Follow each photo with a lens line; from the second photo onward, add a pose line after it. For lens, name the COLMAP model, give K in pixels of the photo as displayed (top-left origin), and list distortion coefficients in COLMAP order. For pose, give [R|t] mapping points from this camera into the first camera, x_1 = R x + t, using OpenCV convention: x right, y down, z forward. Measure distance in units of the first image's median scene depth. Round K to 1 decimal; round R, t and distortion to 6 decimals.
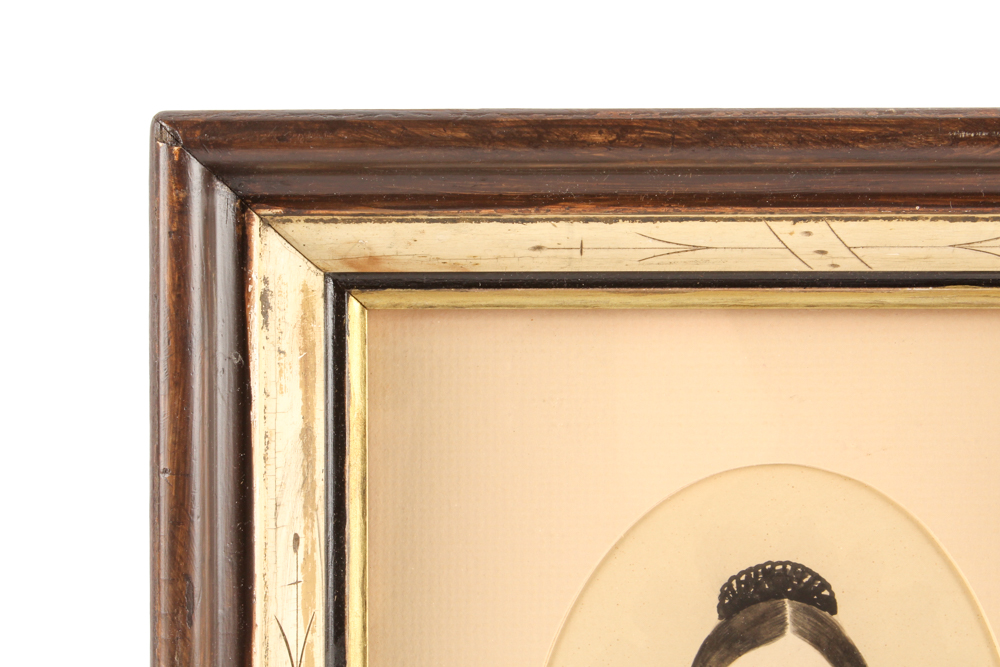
lens RADIAL K [[2520.7, 0, 461.0], [0, 2520.7, 286.2], [0, 0, 1]] dist [0.055889, -0.053526]
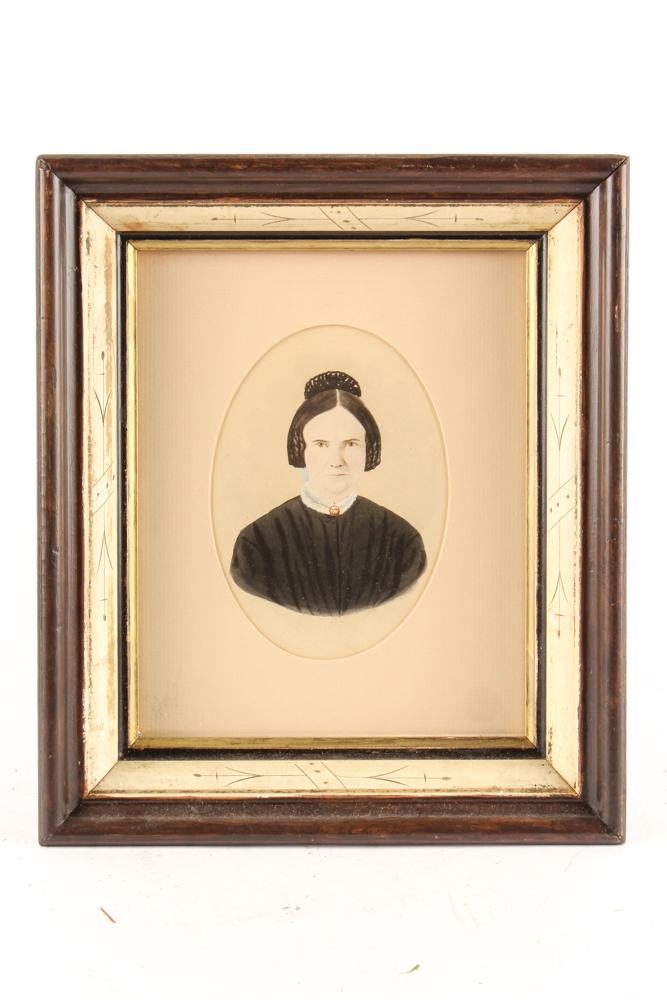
lens RADIAL K [[2520.7, 0, 332.6], [0, 2520.7, 418.1], [0, 0, 1]] dist [0.055889, -0.053526]
pose [[0.999825, -0.000117, 0.018732, 0.087884], [-0.000282, 0.999773, 0.021304, 0.105604], [-0.018730, -0.021305, 0.999598, -1.125168]]
